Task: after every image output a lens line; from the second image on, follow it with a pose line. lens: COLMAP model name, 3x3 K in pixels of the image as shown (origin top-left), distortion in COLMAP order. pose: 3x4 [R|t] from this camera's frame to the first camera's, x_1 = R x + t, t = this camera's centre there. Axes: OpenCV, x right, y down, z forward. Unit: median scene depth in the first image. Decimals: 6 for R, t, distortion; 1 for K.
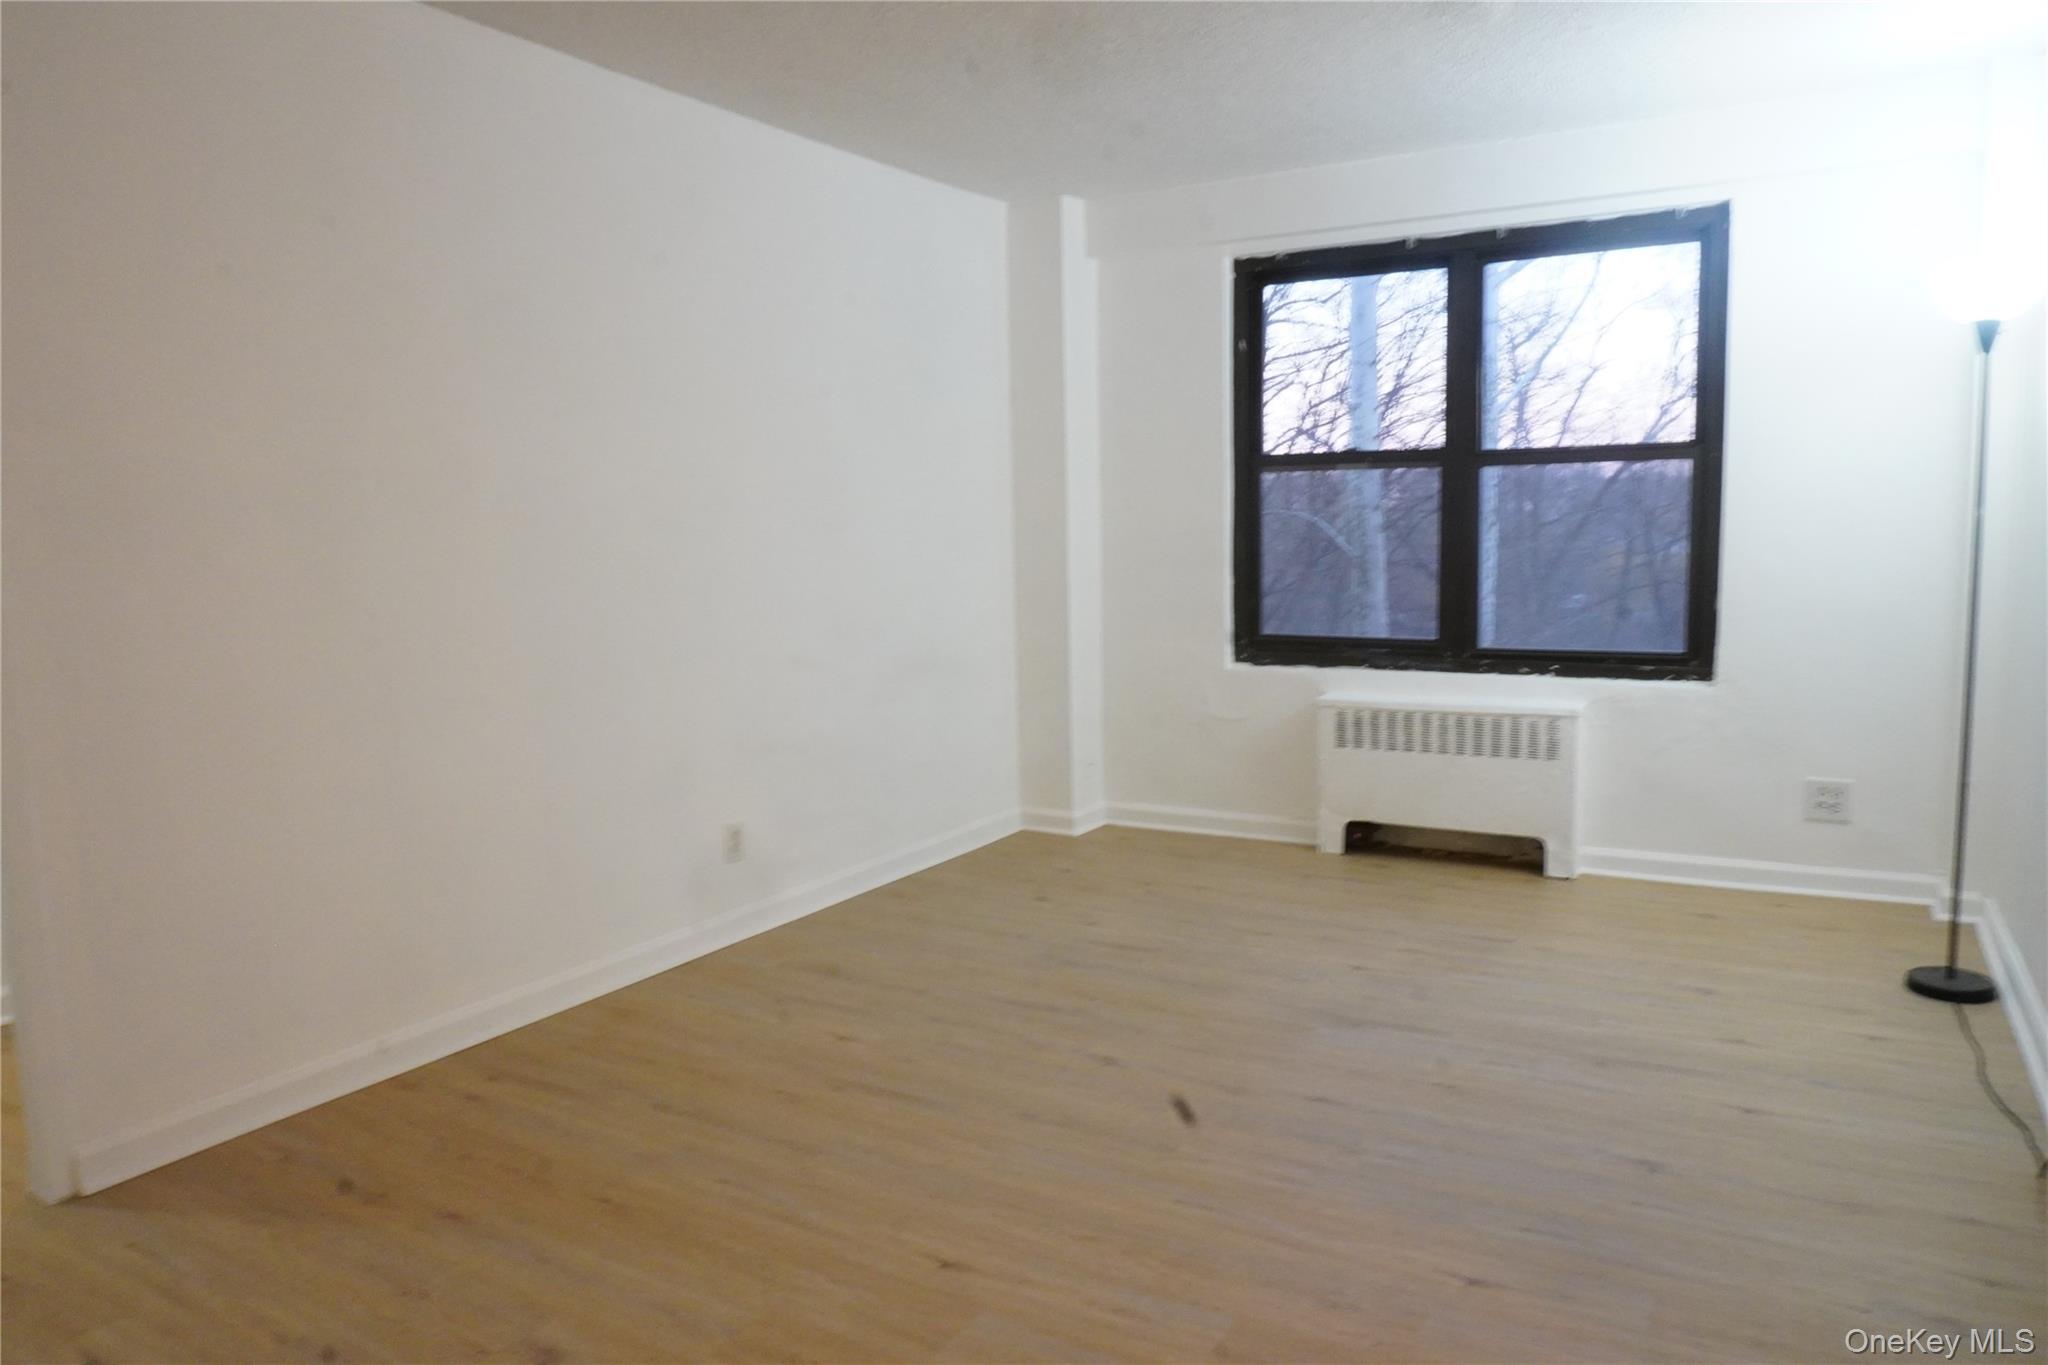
lens RADIAL K [[1369.4, 0, 1024.0], [0, 1369.4, 682.5], [0, 0, 1]] dist [-0.069091, 0.000212]
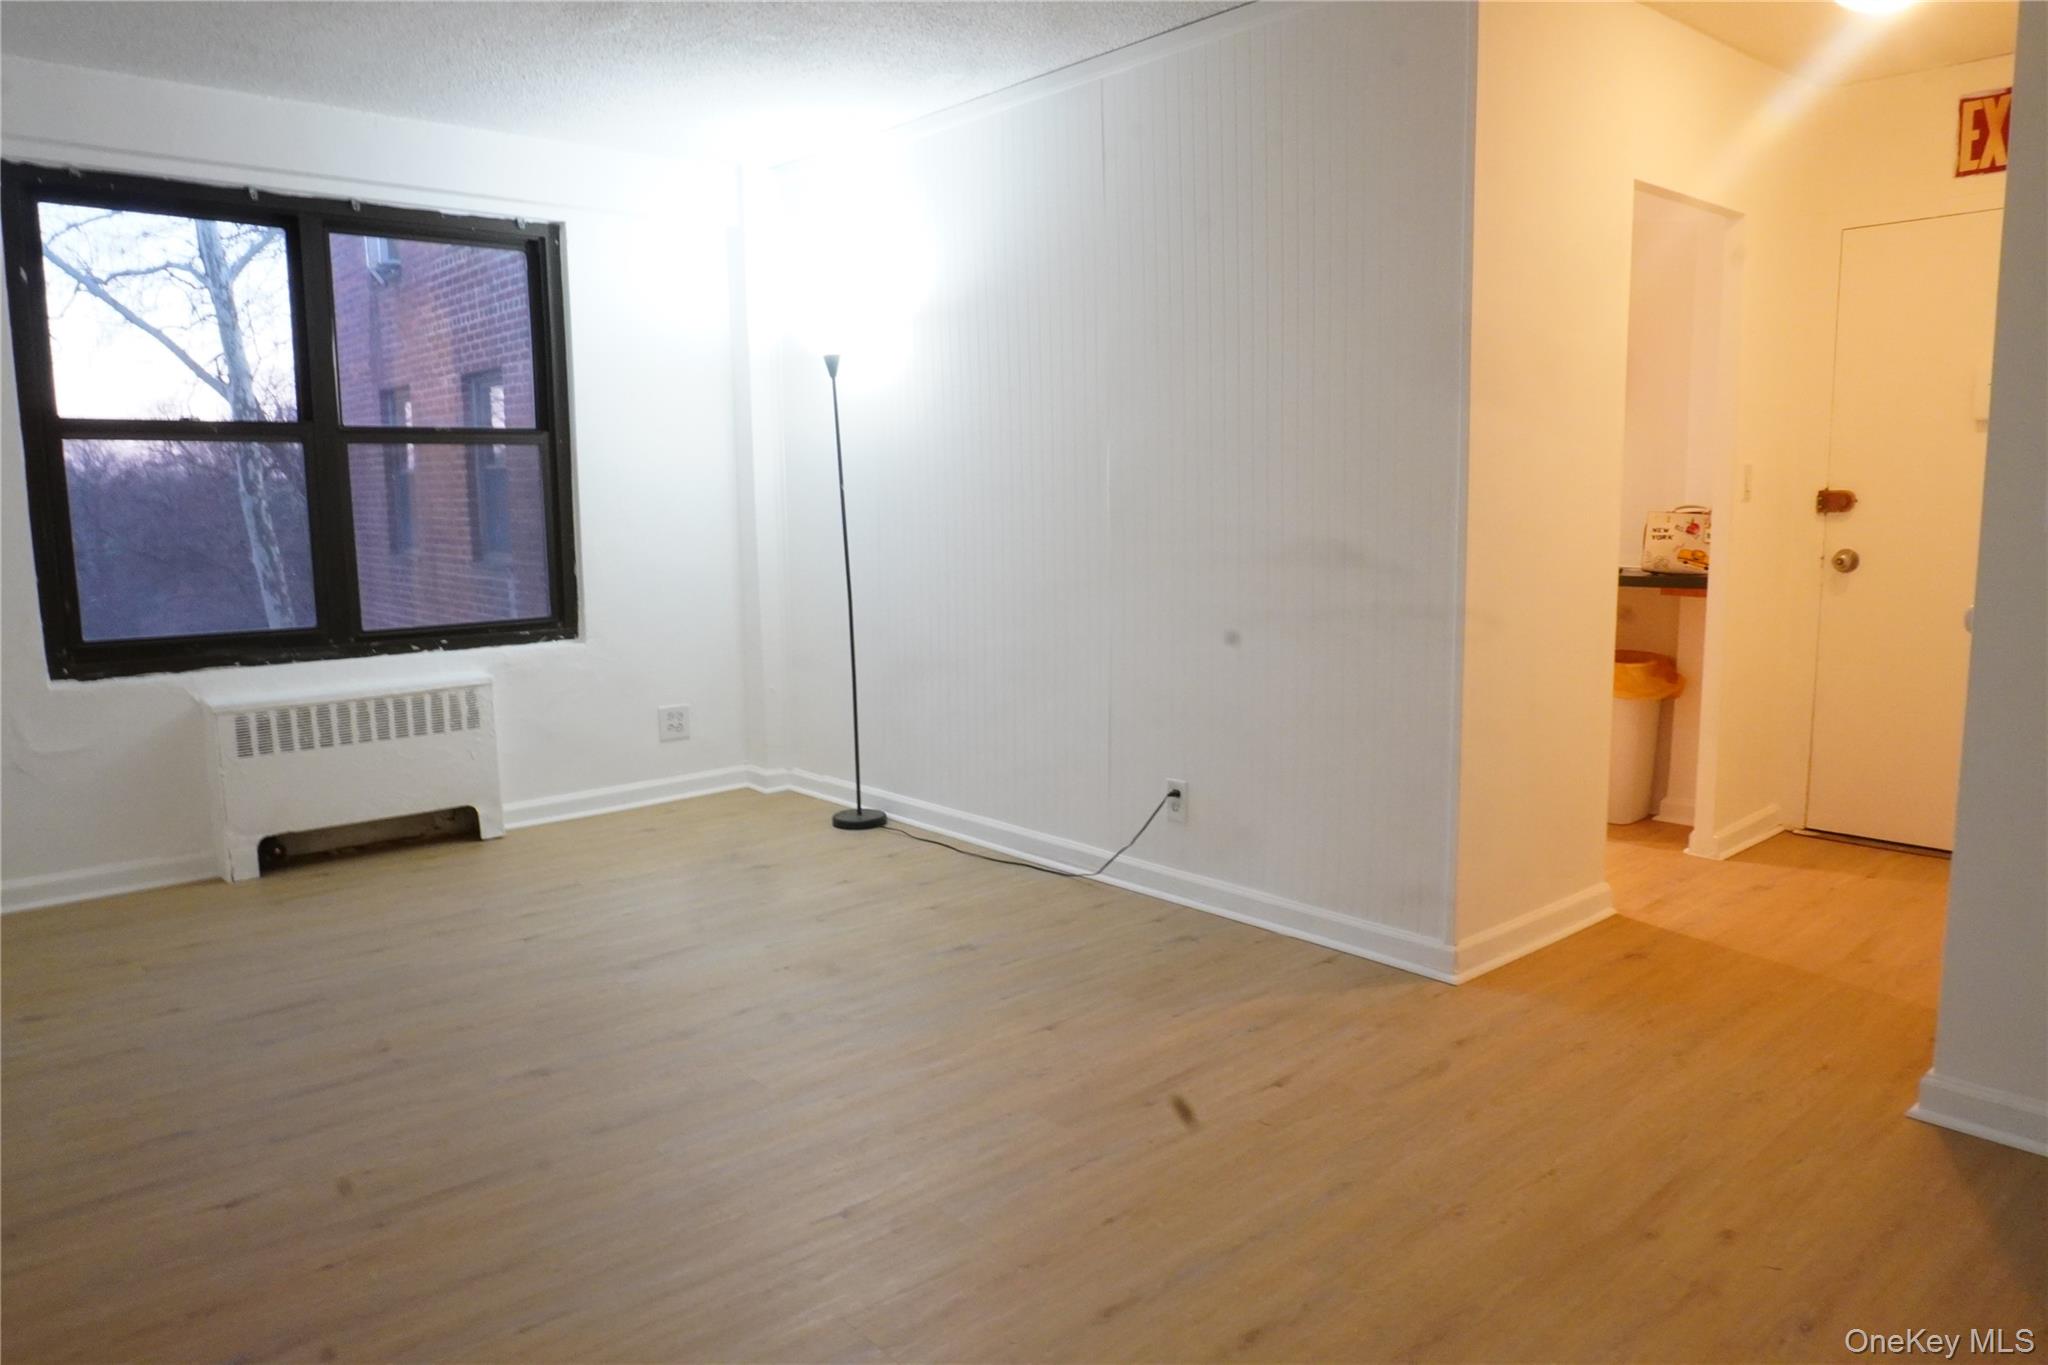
lens RADIAL K [[1382.4, 0, 1030.5], [0, 1382.4, 648.8], [0, 0, 1]] dist [-0.010852, 0.000410]
pose [[0.303507, -0.090294, 0.948541, -0.469238], [0.118656, 0.991332, 0.056401, -0.012115], [-0.945412, 0.095432, 0.311591, 0.251797]]
